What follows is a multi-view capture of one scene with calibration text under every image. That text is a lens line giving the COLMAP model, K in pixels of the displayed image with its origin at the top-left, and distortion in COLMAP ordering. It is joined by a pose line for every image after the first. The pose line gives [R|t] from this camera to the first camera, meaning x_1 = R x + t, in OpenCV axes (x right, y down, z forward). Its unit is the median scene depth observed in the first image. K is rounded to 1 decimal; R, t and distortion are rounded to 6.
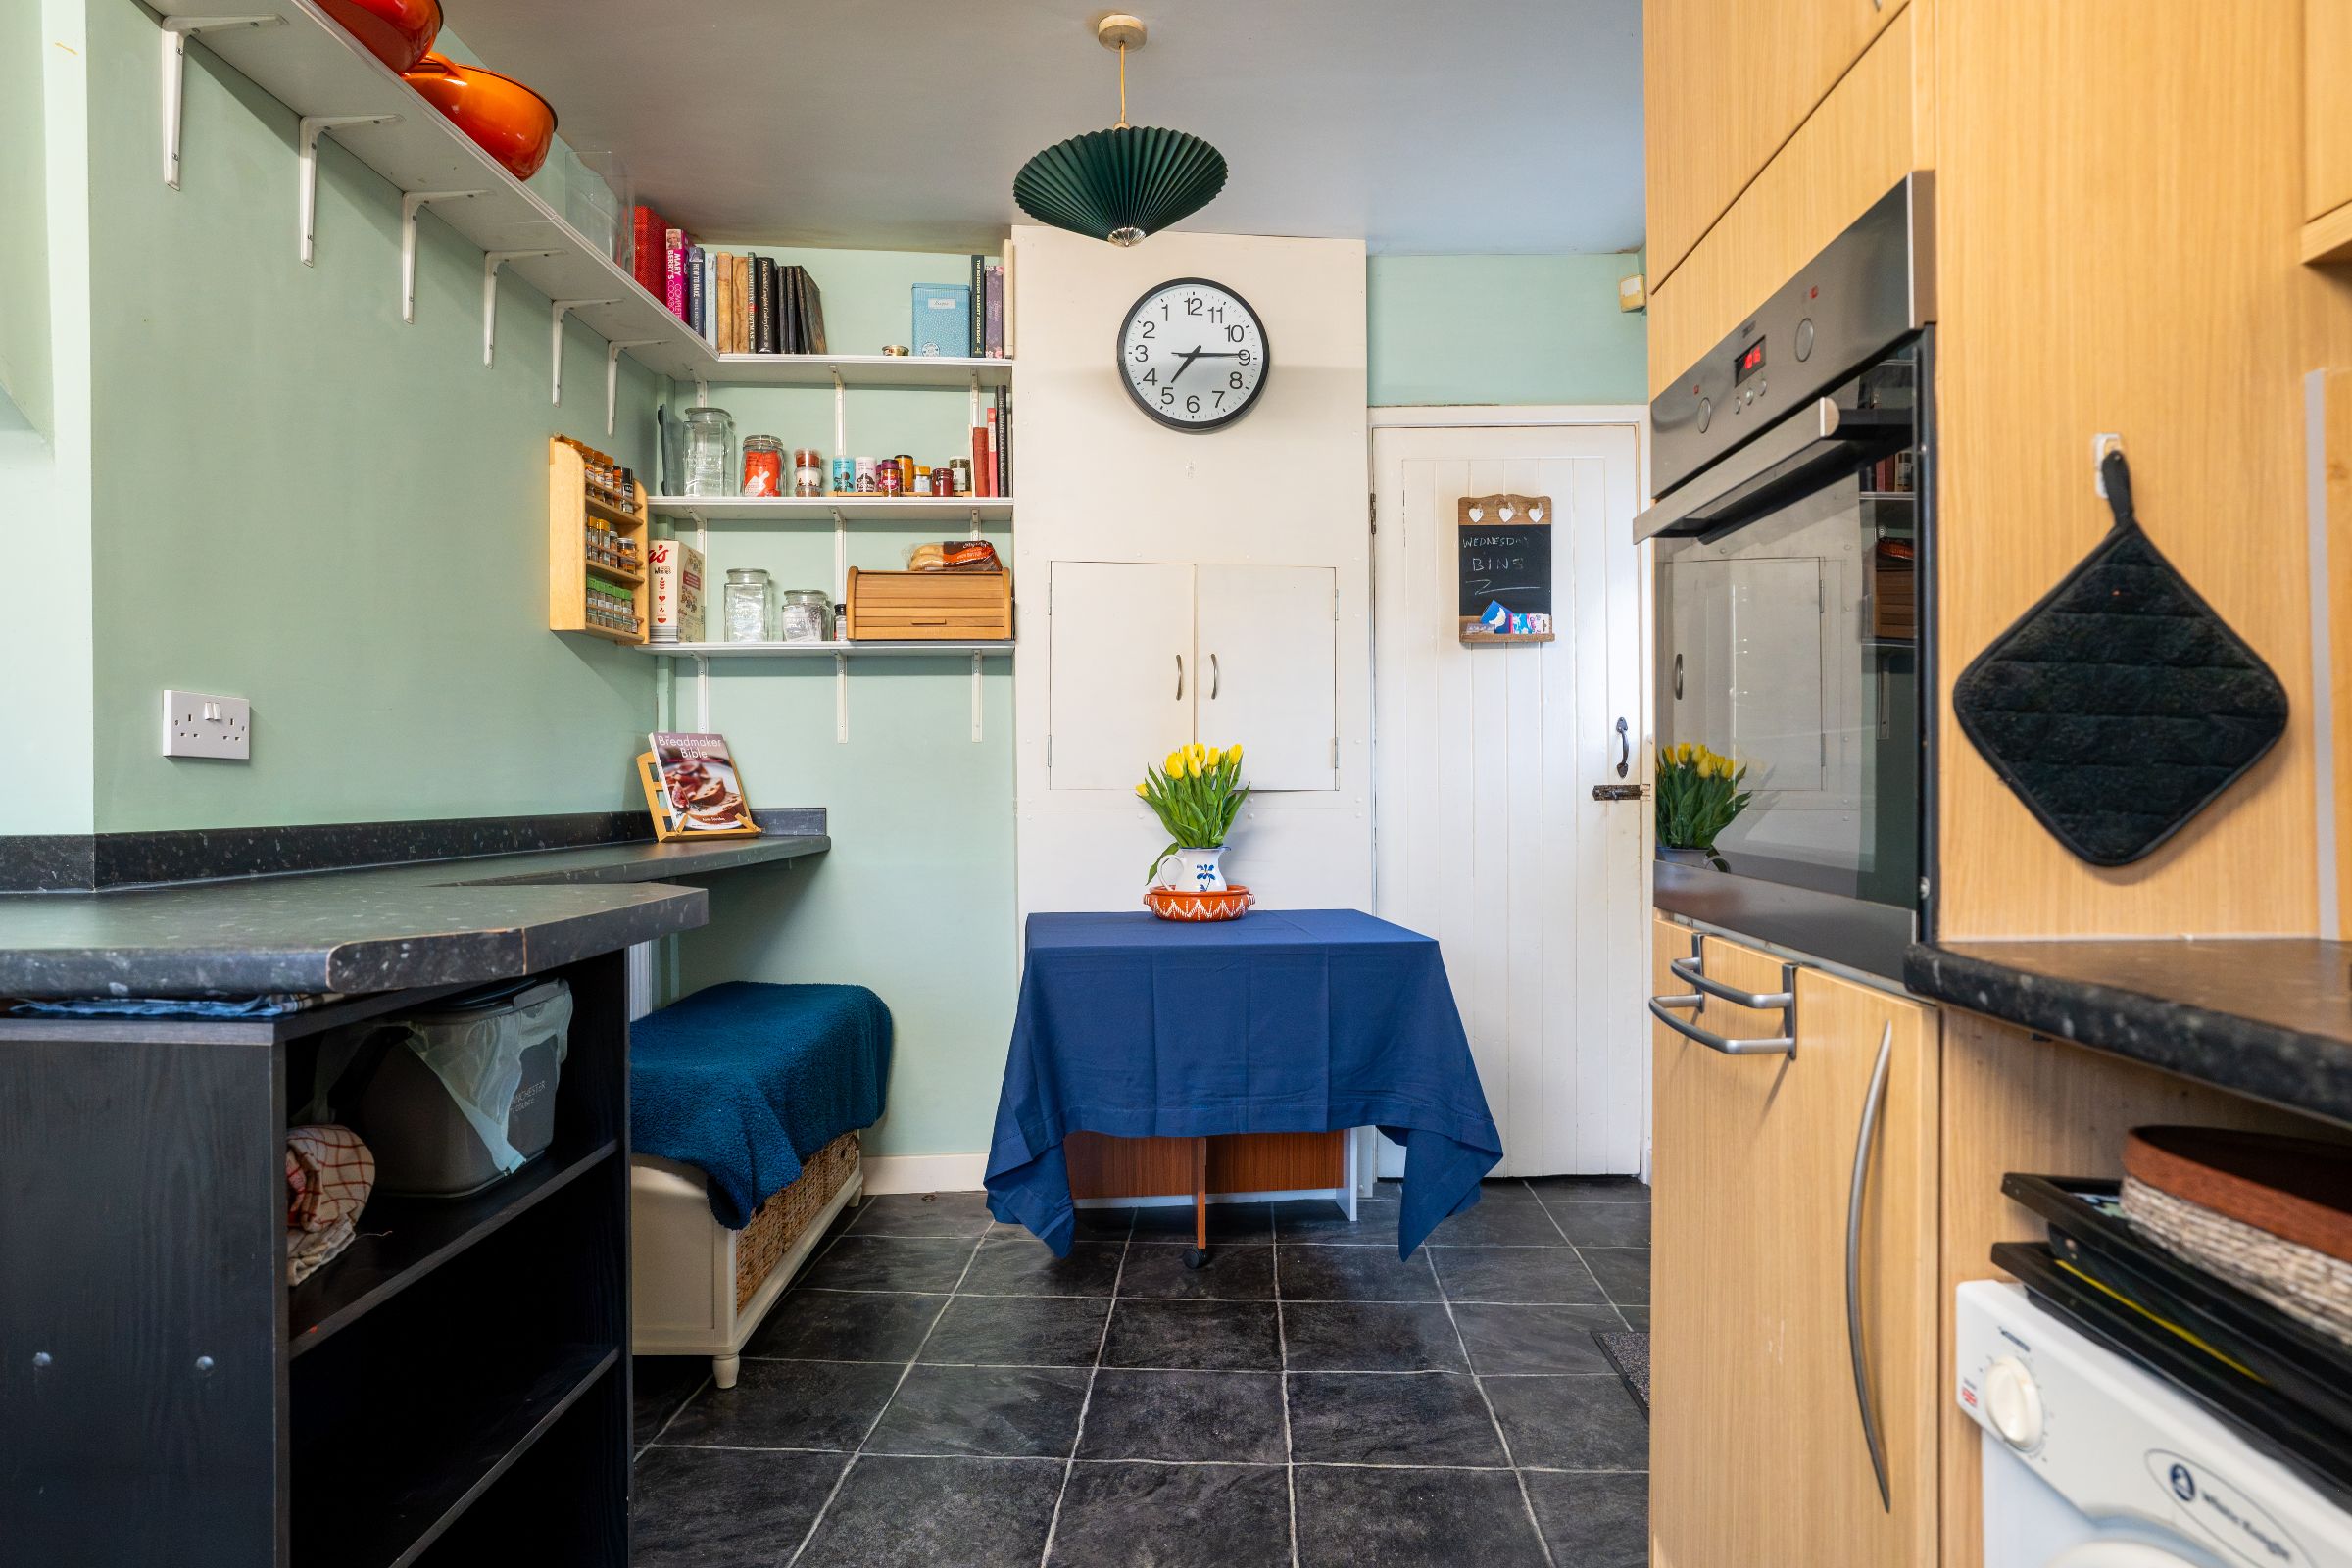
lens RADIAL K [[1313.5, 0, 1180.2], [0, 1313.5, 782.9], [0, 0, 1]] dist [-0.015455, 0.002465]
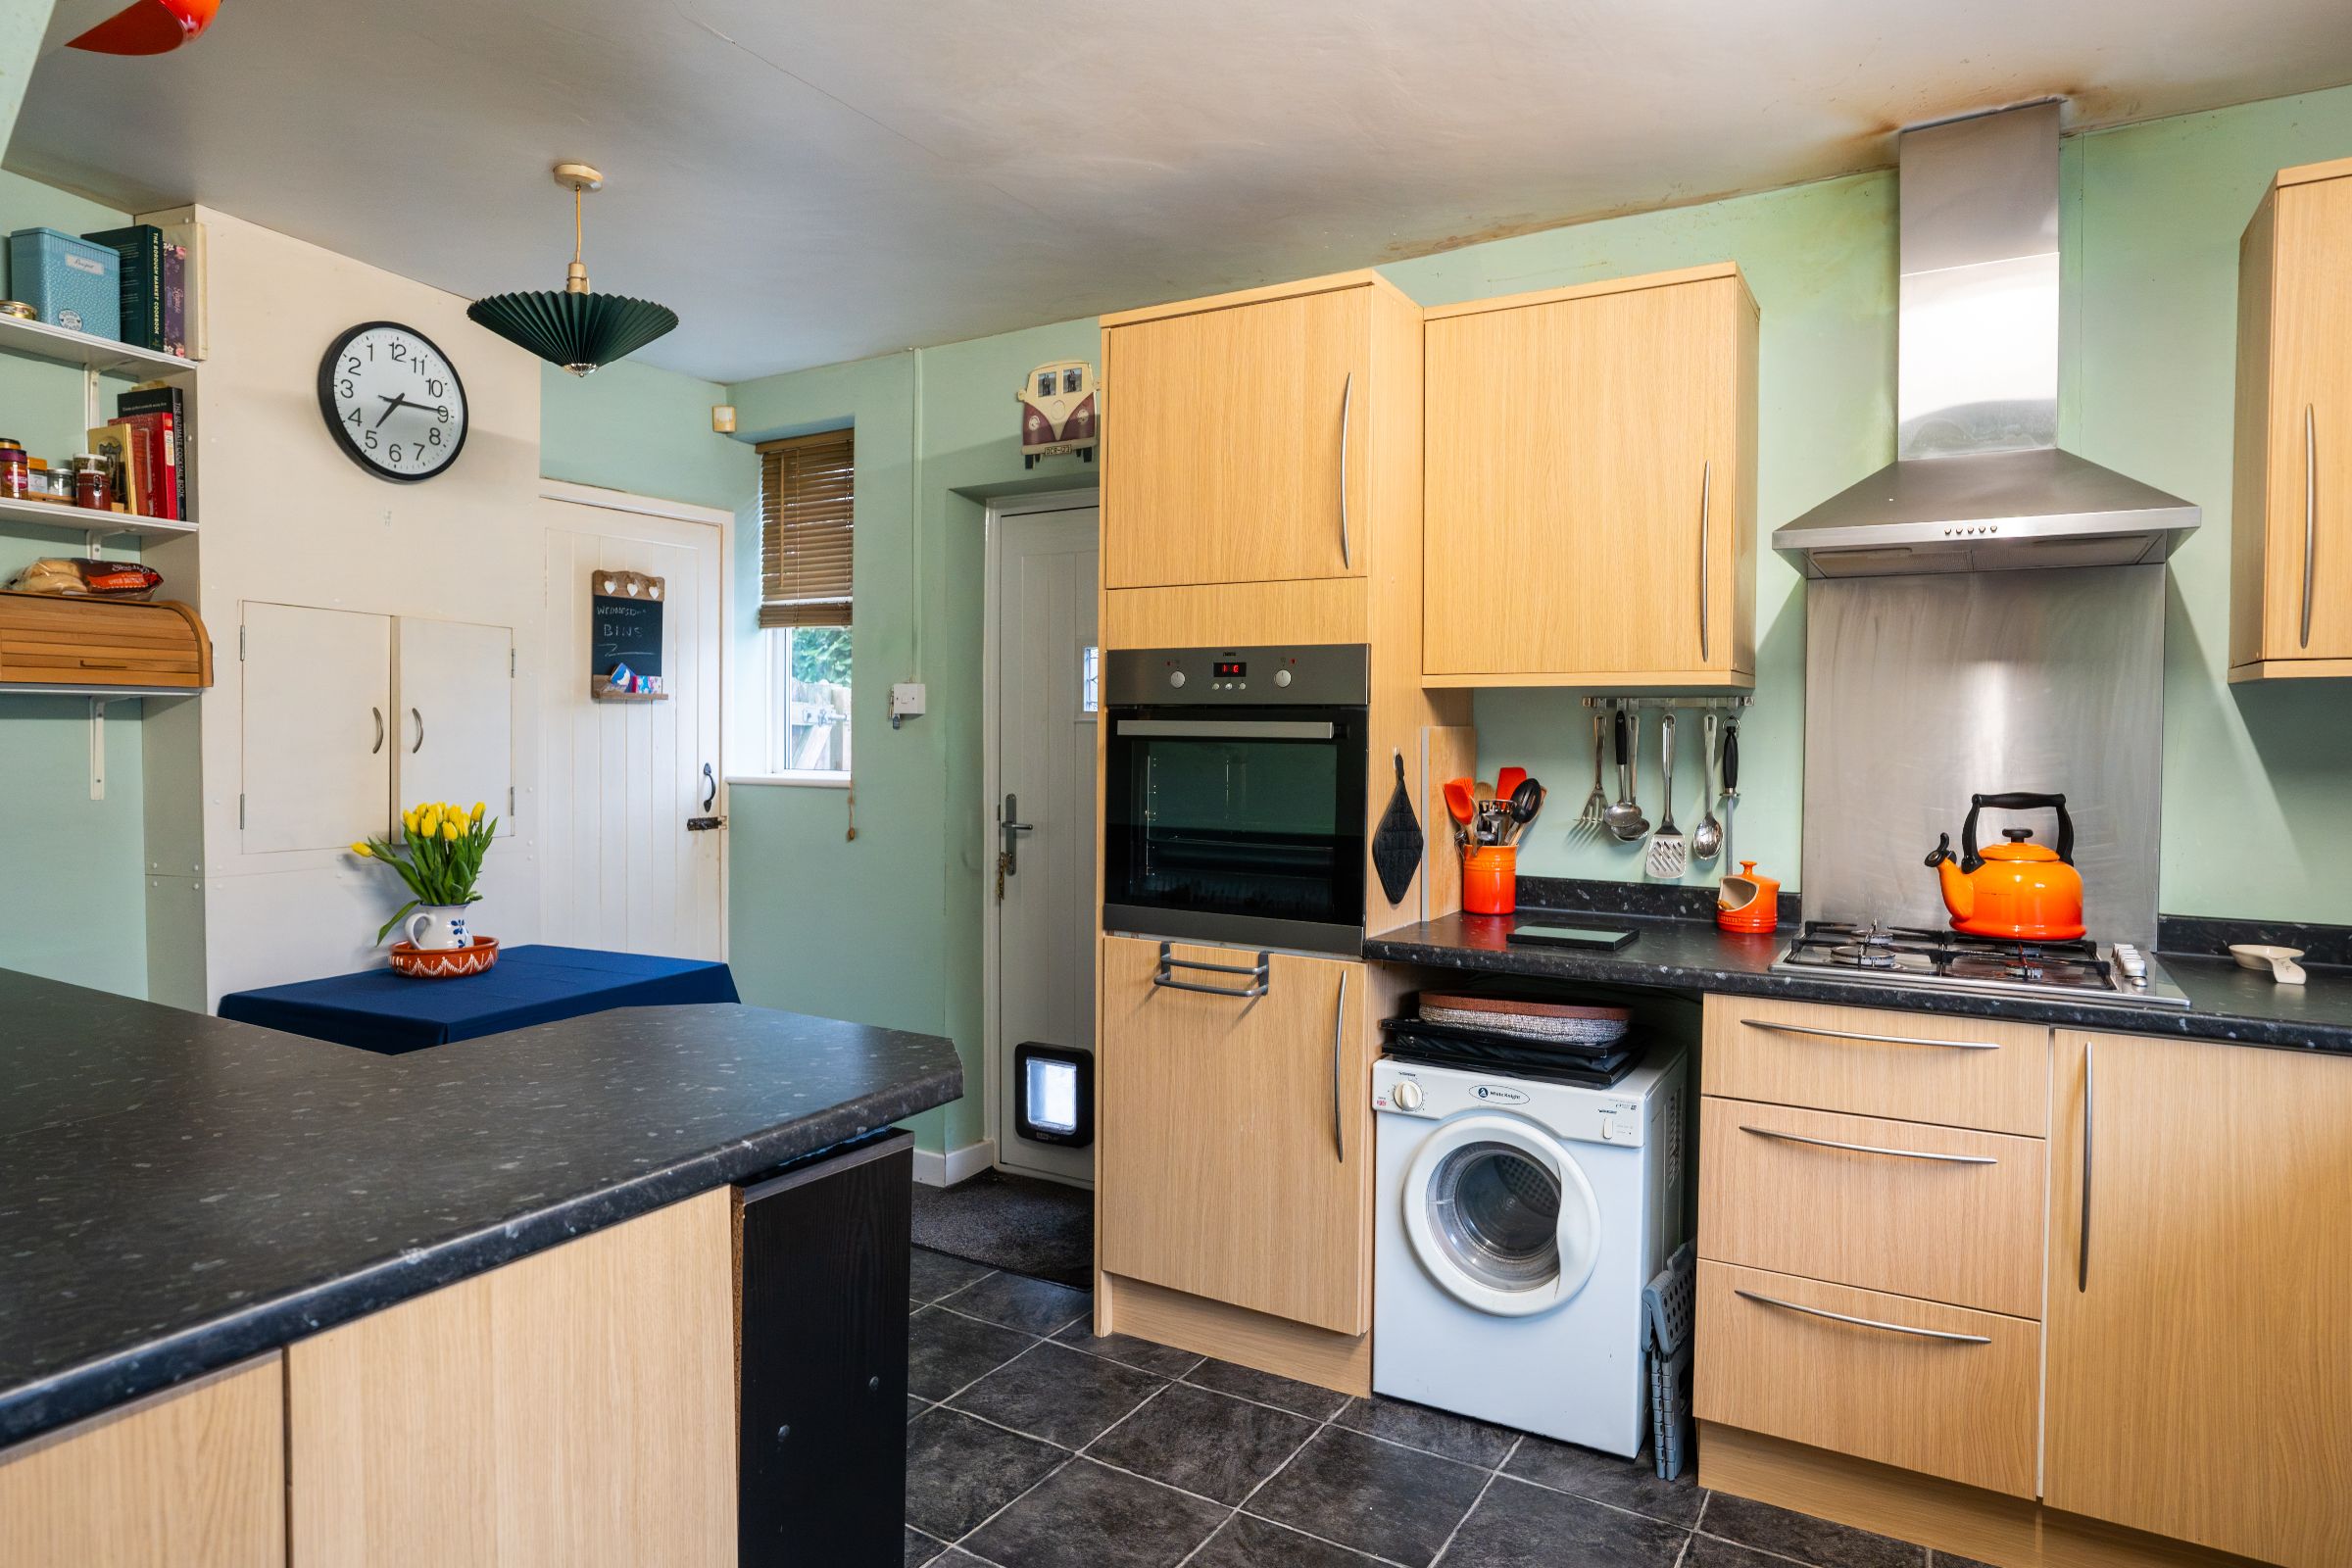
lens RADIAL K [[1313.5, 0, 1179.1], [0, 1313.5, 778.1], [0, 0, 1]] dist [-0.015455, 0.002465]
pose [[0.490698, -0.017394, 0.871156, -0.553958], [-0.009670, 0.999630, 0.025406, -0.076205], [-0.871276, -0.020891, 0.490348, 0.008963]]
